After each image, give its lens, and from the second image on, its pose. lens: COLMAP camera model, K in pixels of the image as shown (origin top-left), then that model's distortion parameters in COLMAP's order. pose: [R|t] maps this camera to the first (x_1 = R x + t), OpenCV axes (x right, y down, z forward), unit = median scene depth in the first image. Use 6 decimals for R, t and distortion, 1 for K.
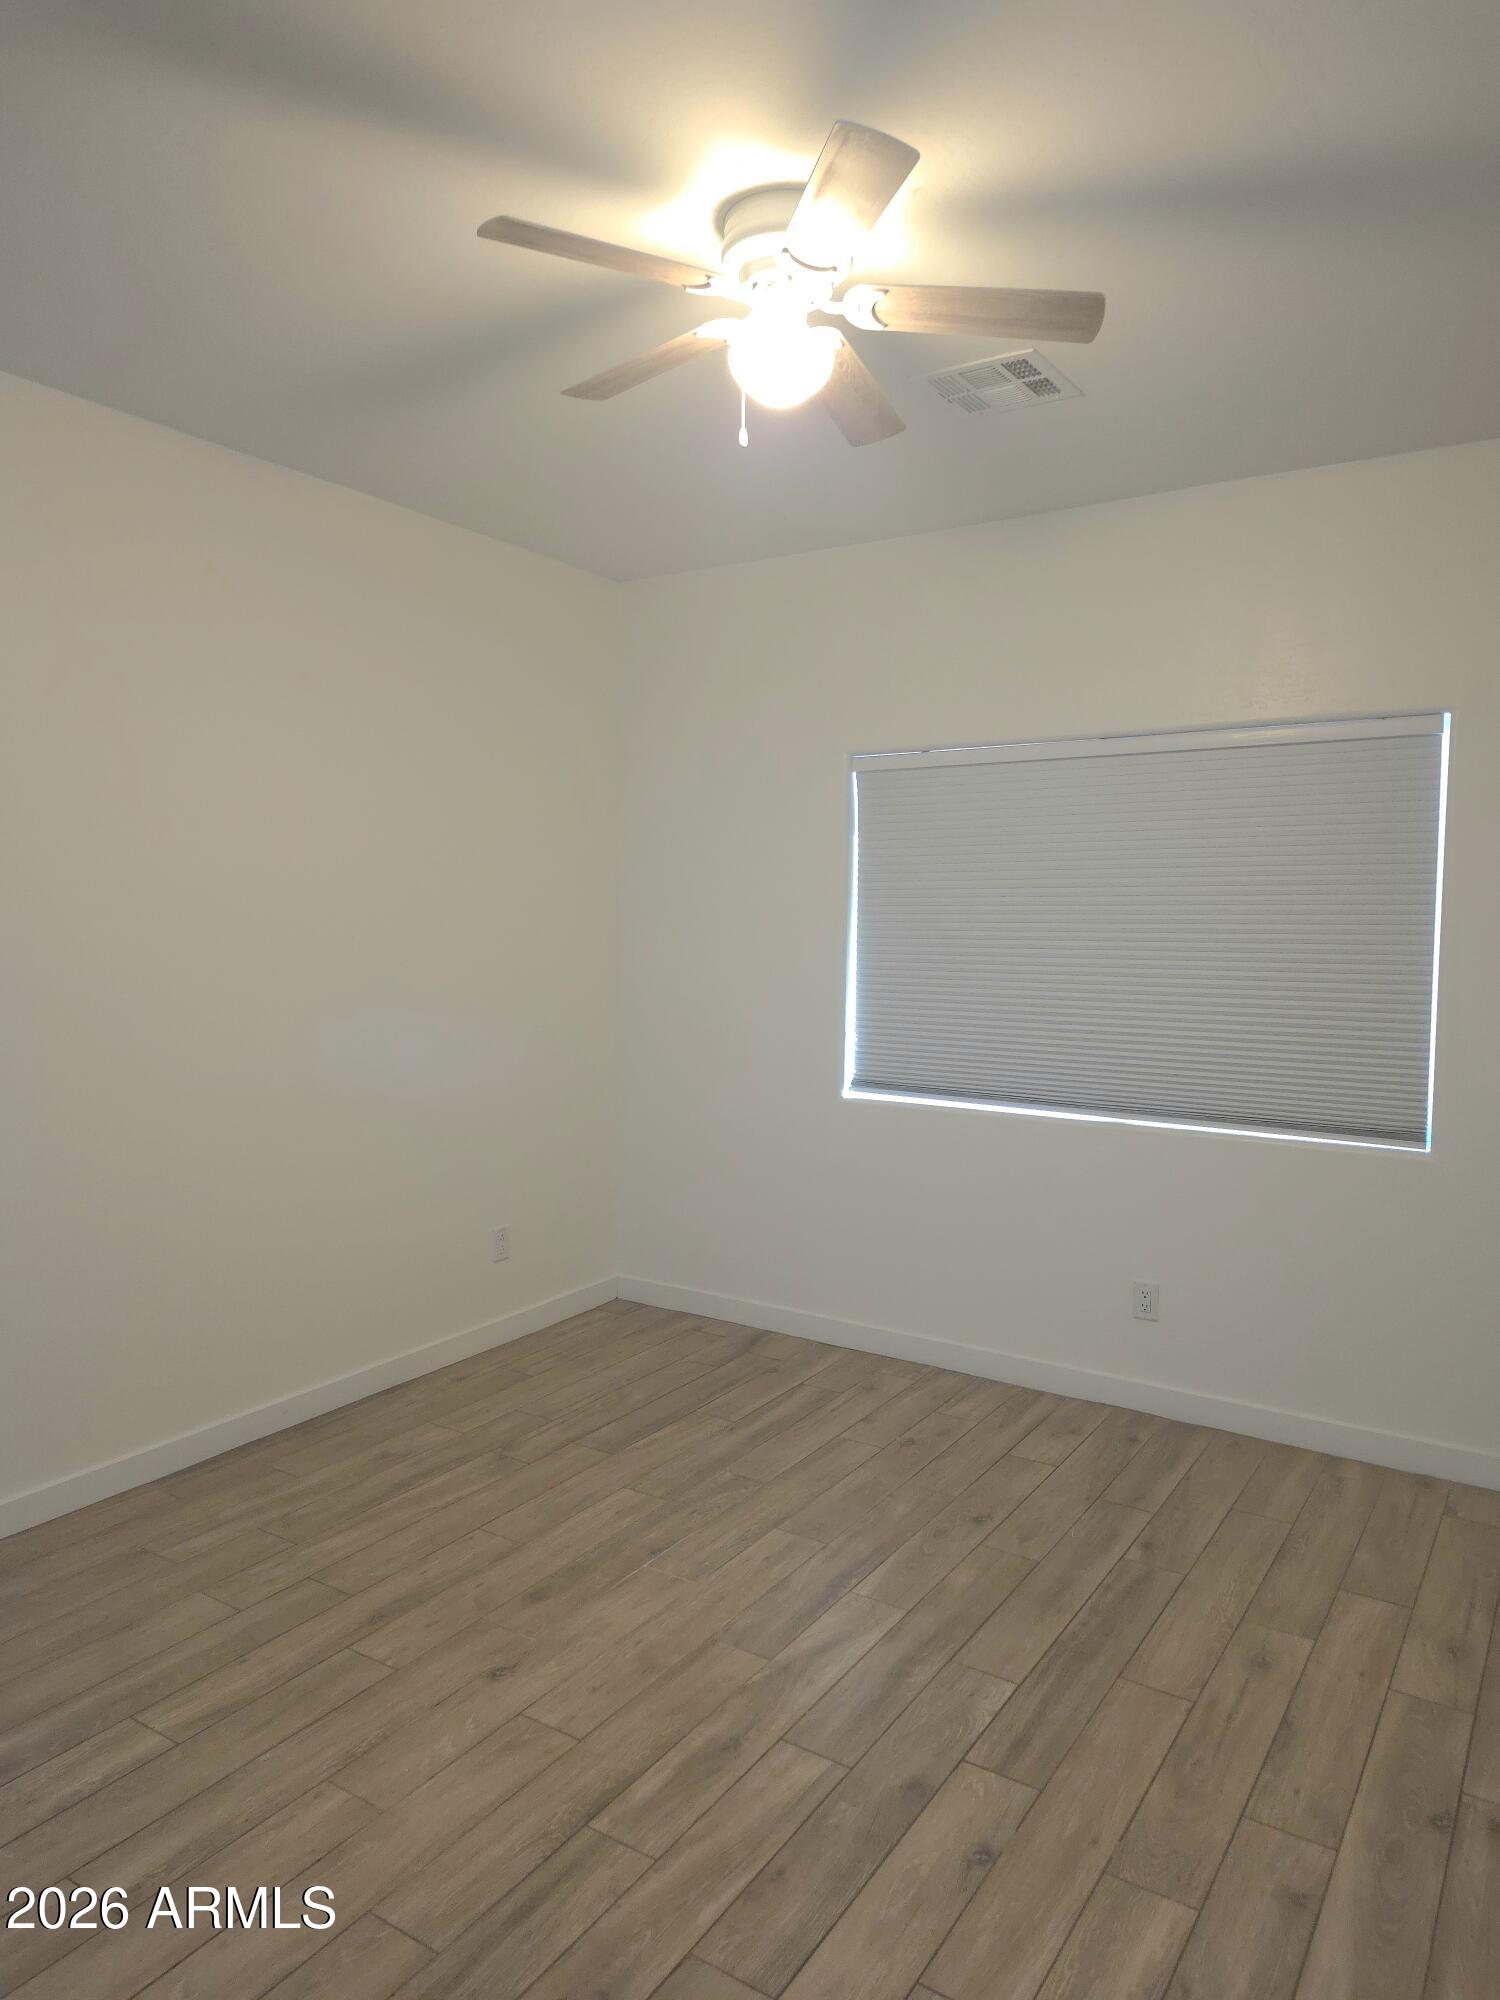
lens RADIAL K [[1341.6, 0, 754.5], [0, 1341.6, 990.7], [0, 0, 1]] dist [0.054526, -0.034844]
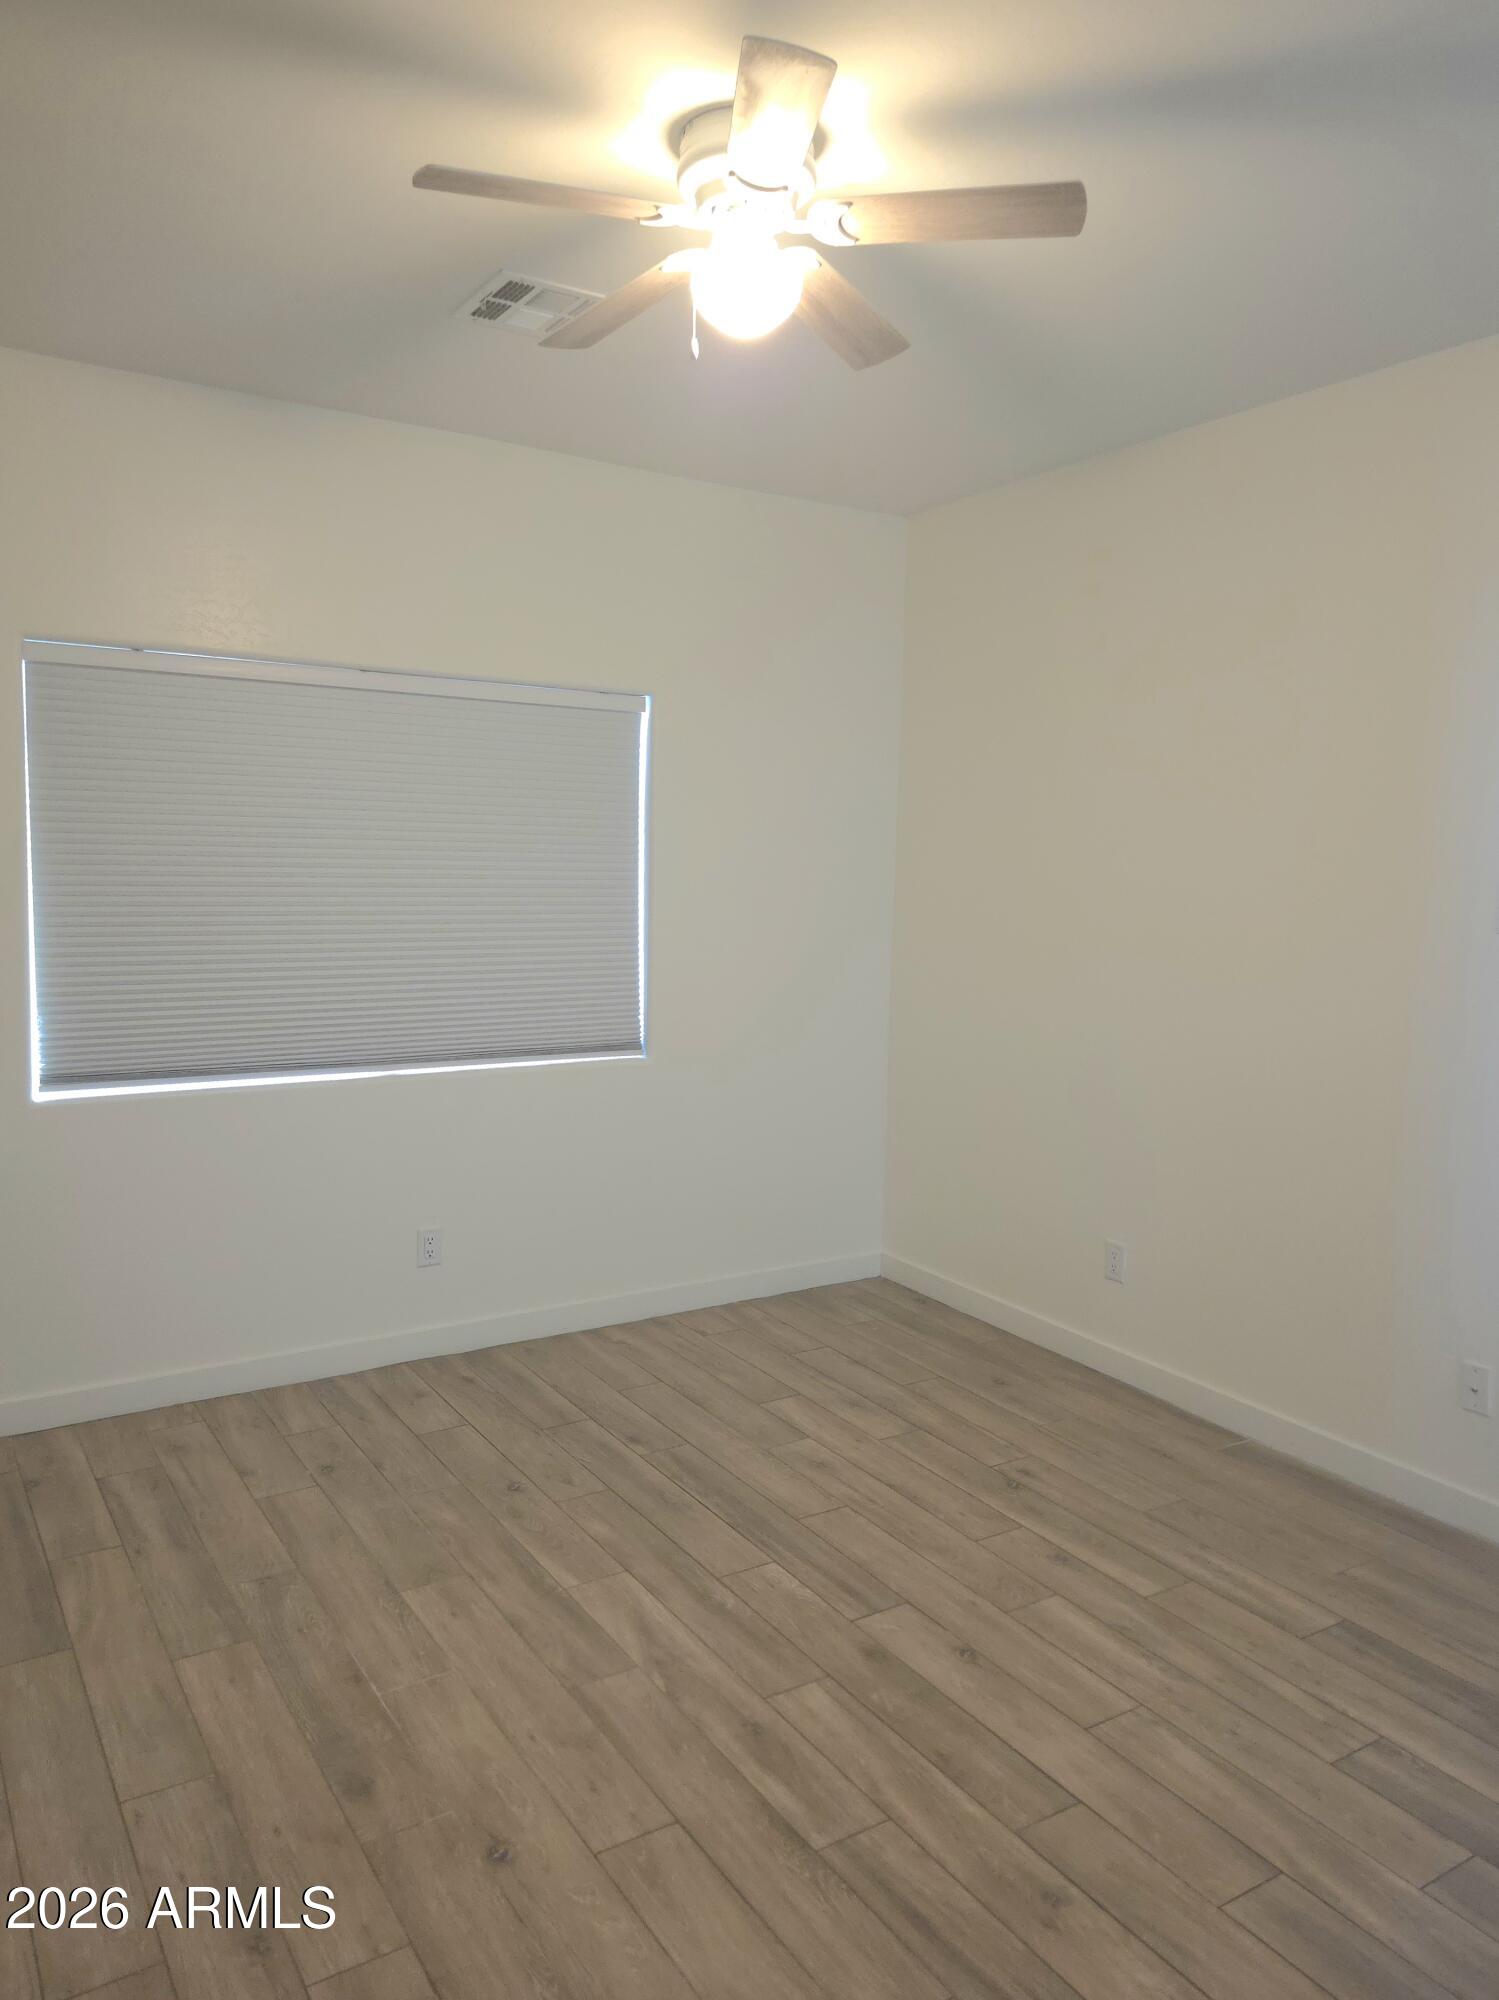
lens RADIAL K [[1411.1, 0, 743.9], [0, 1411.1, 989.9], [0, 0, 1]] dist [0.059298, -0.037222]
pose [[0.421003, -0.086287, 0.902946, -0.760033], [0.040795, 0.996259, 0.076183, -0.043413], [-0.906142, 0.004763, 0.422948, 0.480791]]
